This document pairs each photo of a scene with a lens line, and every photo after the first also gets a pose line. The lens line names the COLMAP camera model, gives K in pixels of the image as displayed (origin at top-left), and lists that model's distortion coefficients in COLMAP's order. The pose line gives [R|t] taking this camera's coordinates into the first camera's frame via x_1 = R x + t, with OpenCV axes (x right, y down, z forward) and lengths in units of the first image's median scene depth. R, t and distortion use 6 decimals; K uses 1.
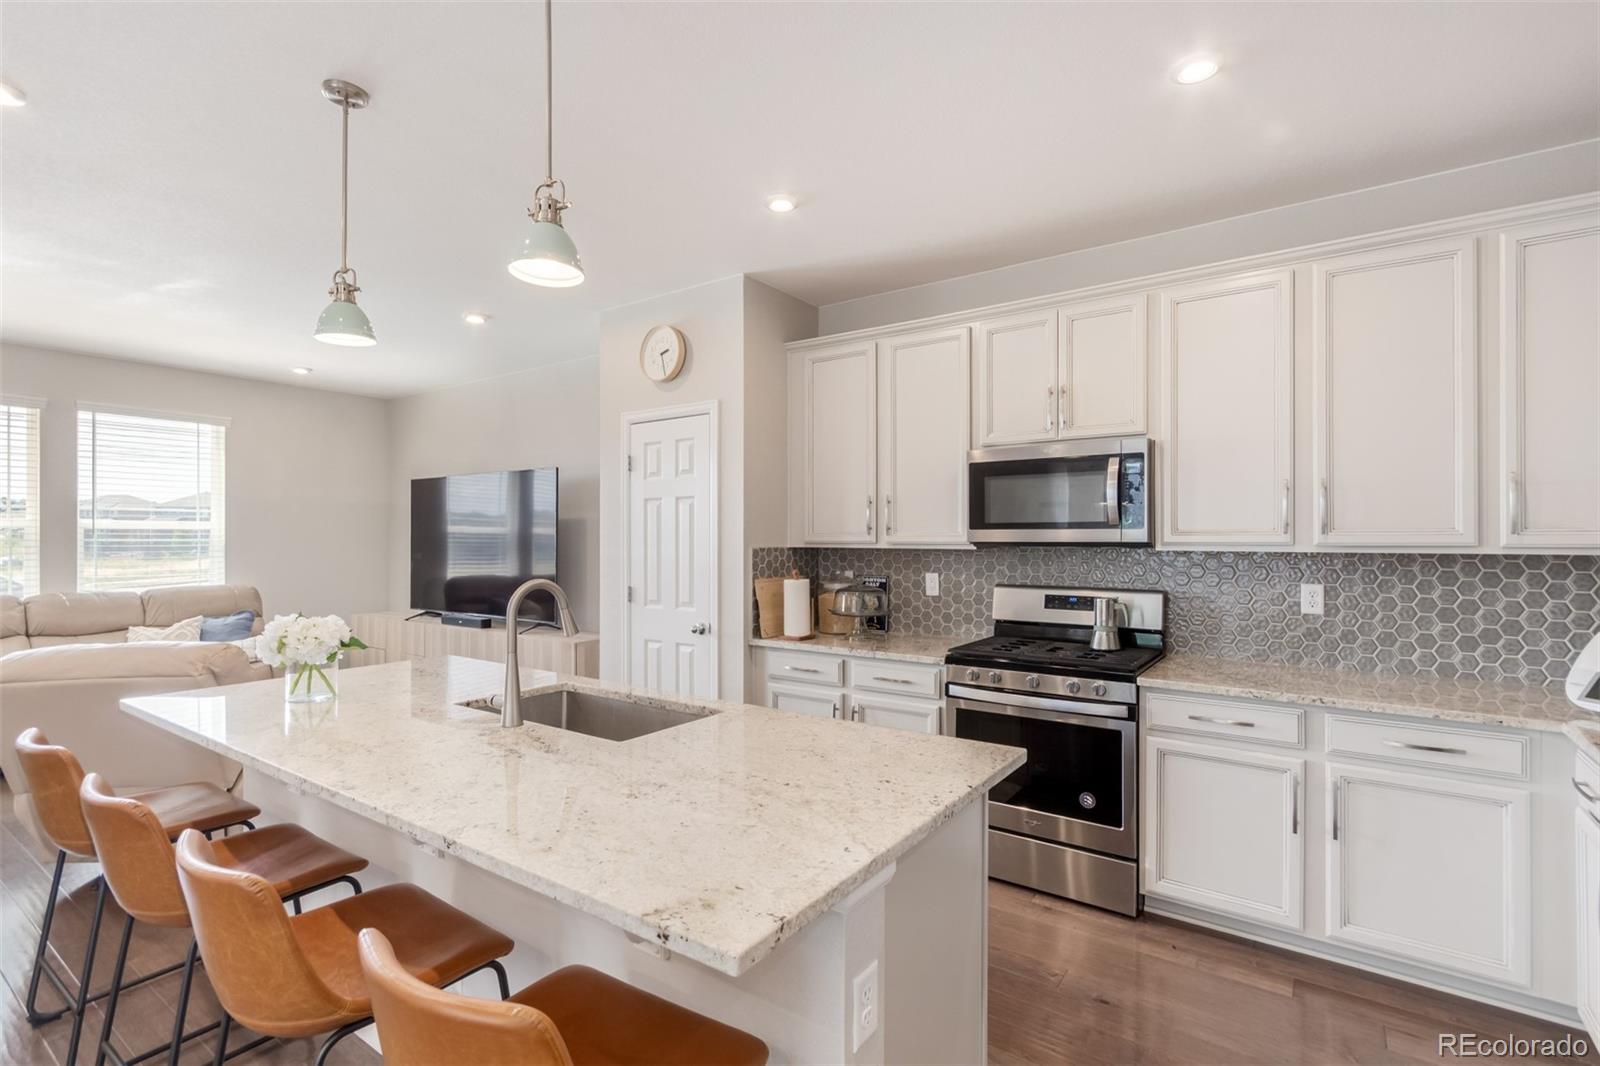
lens RADIAL K [[749.9, 0, 798.8], [0, 749.9, 538.2], [0, 0, 1]] dist [0.005881, 0.001486]
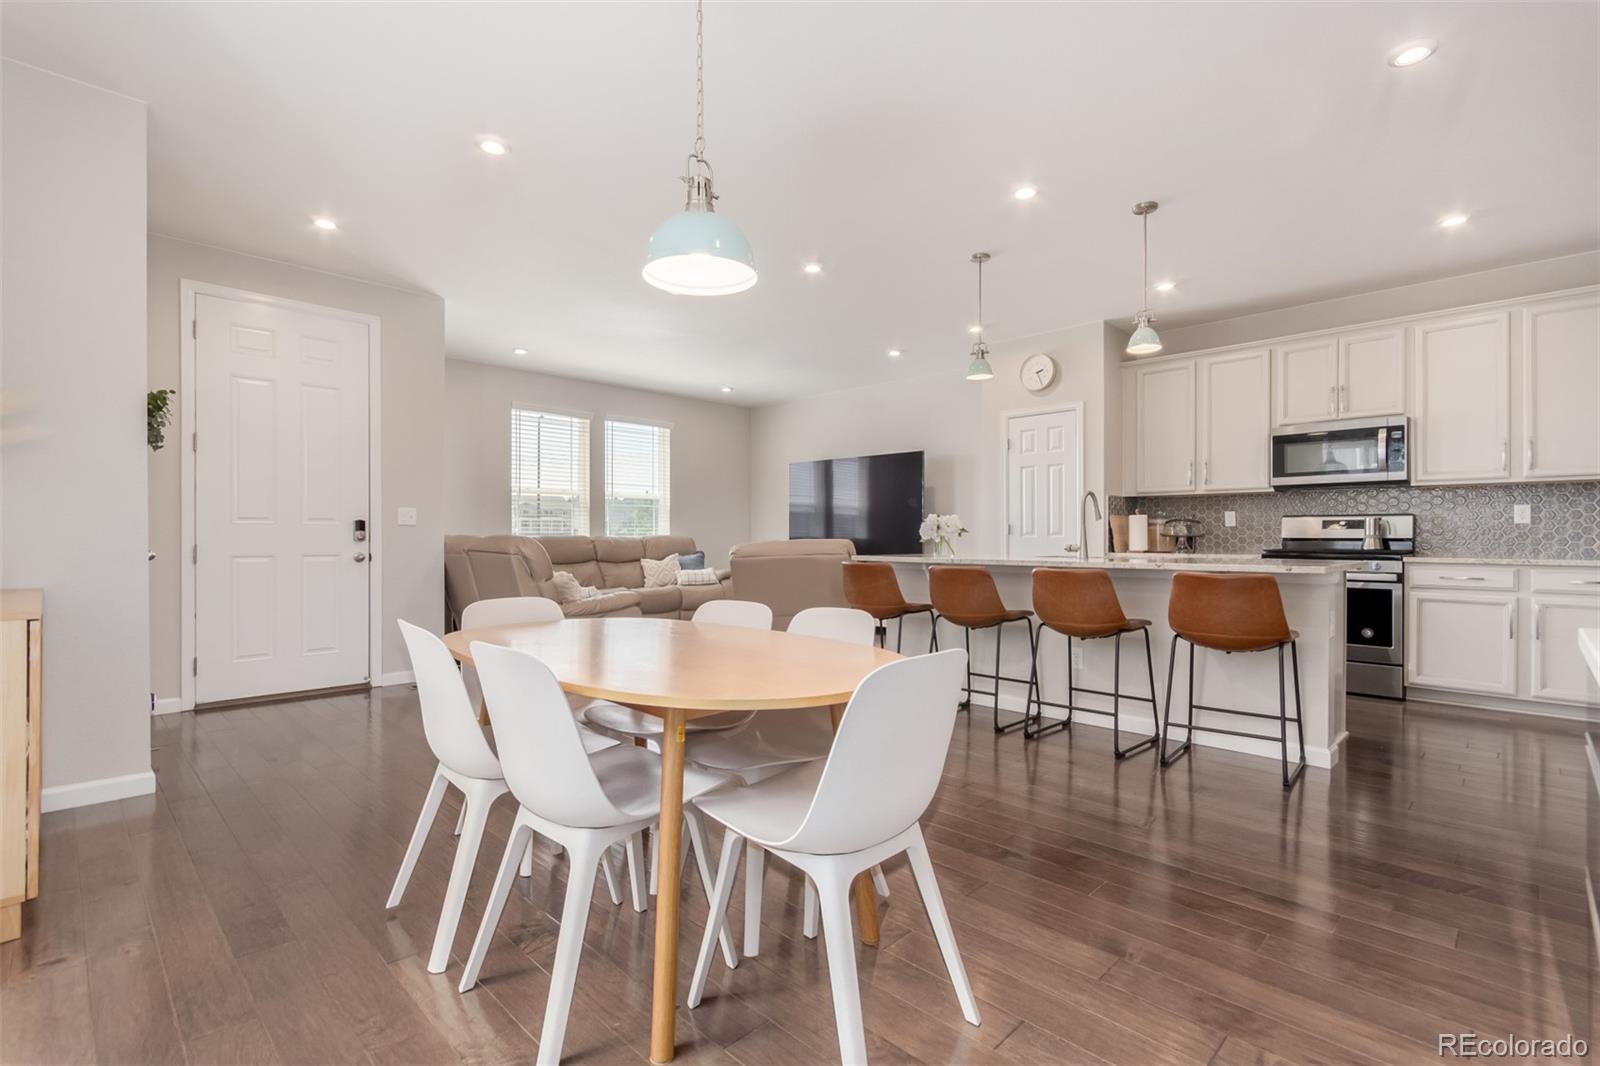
lens RADIAL K [[749.9, 0, 794.7], [0, 749.9, 537.7], [0, 0, 1]] dist [0.005881, 0.001486]
pose [[0.986300, 0.001165, -0.164960, -0.533167], [-0.001293, 0.999999, -0.000666, 0.123776], [0.164959, 0.000870, 0.986300, -0.772472]]
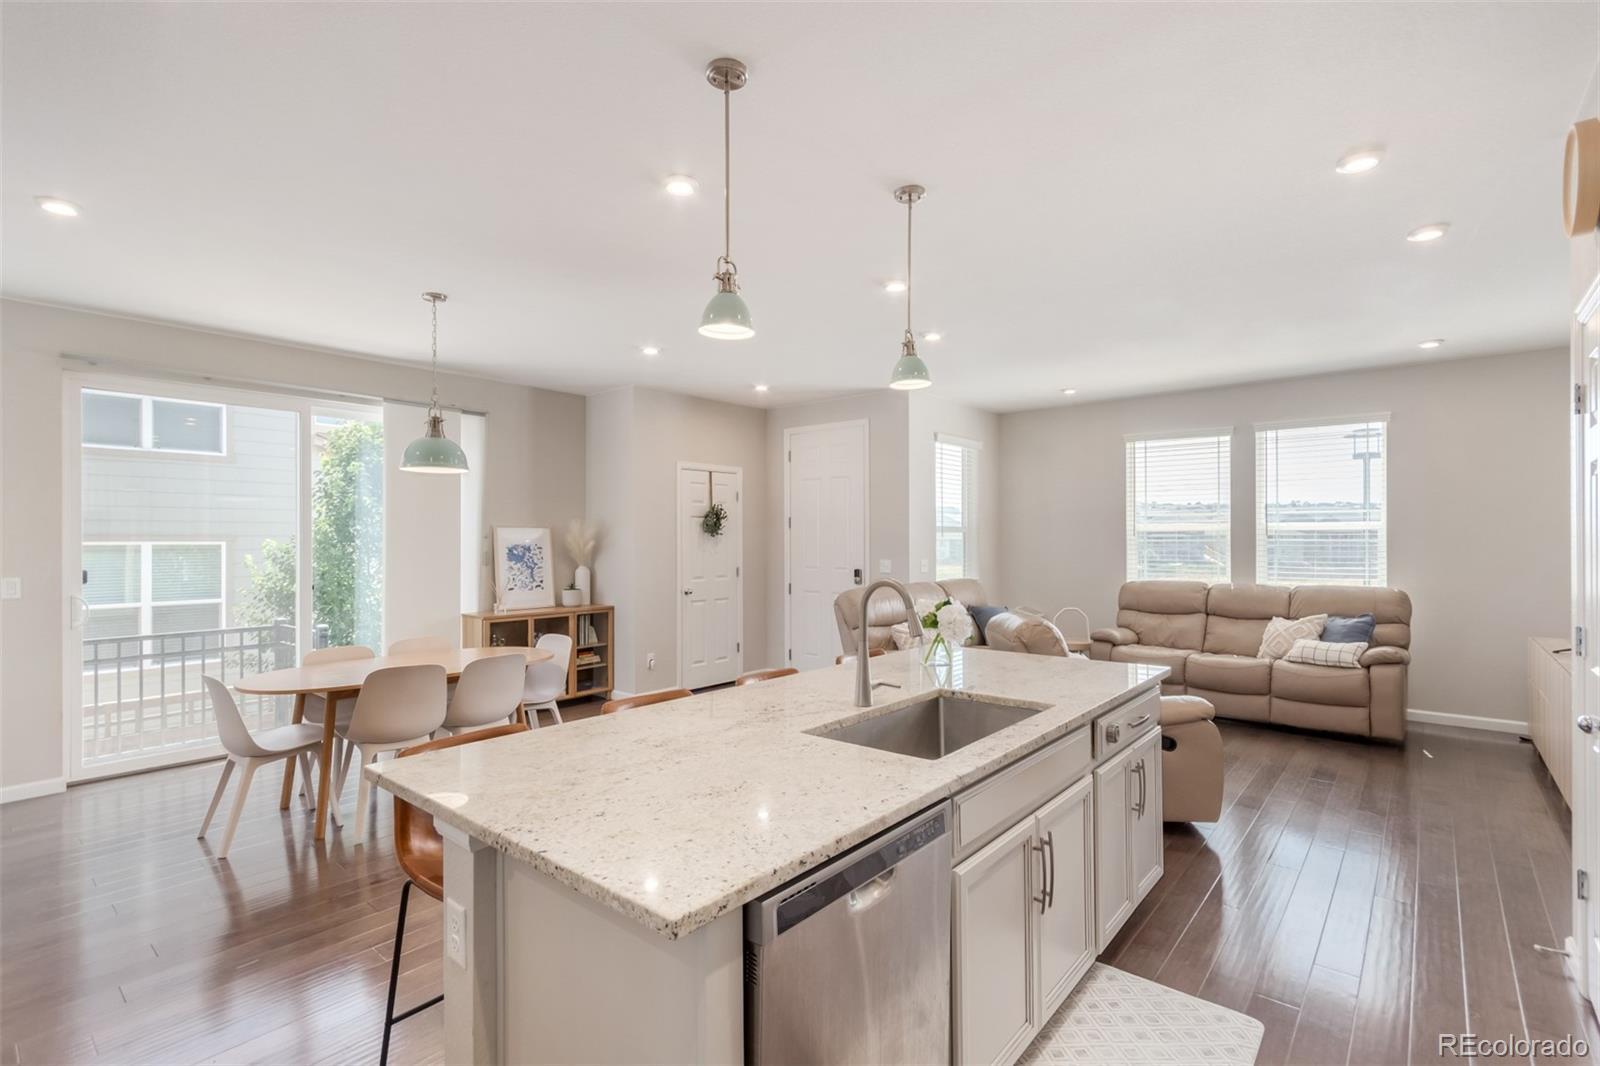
lens RADIAL K [[749.9, 0, 802.8], [0, 749.9, 533.5], [0, 0, 1]] dist [0.005881, 0.001486]
pose [[-0.079724, -0.006920, -0.996793, 0.481229], [0.001611, 0.999974, -0.007071, -0.000491], [0.996816, -0.002170, -0.079710, 0.641764]]
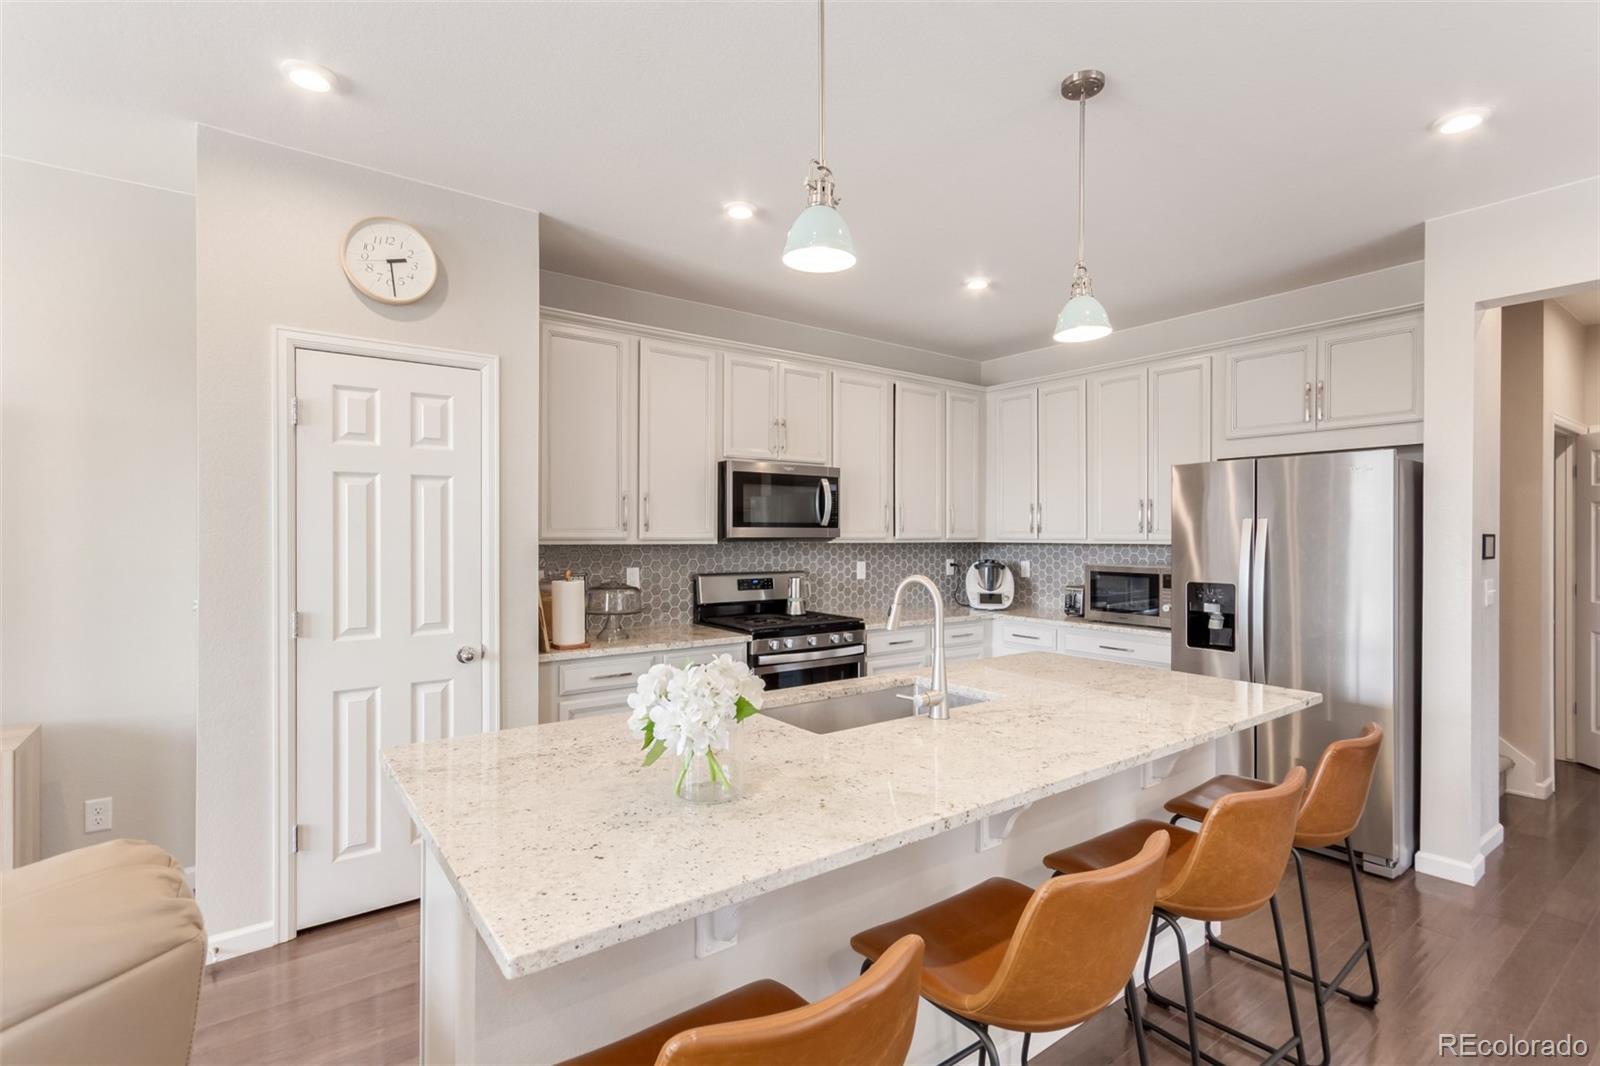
lens RADIAL K [[749.9, 0, 810.0], [0, 749.9, 536.4], [0, 0, 1]] dist [0.005881, 0.001486]
pose [[0.302710, -0.001129, 0.953082, -0.903242], [-0.001486, 0.999998, 0.001656, 0.001202], [-0.953082, -0.001917, 0.302707, 0.551626]]
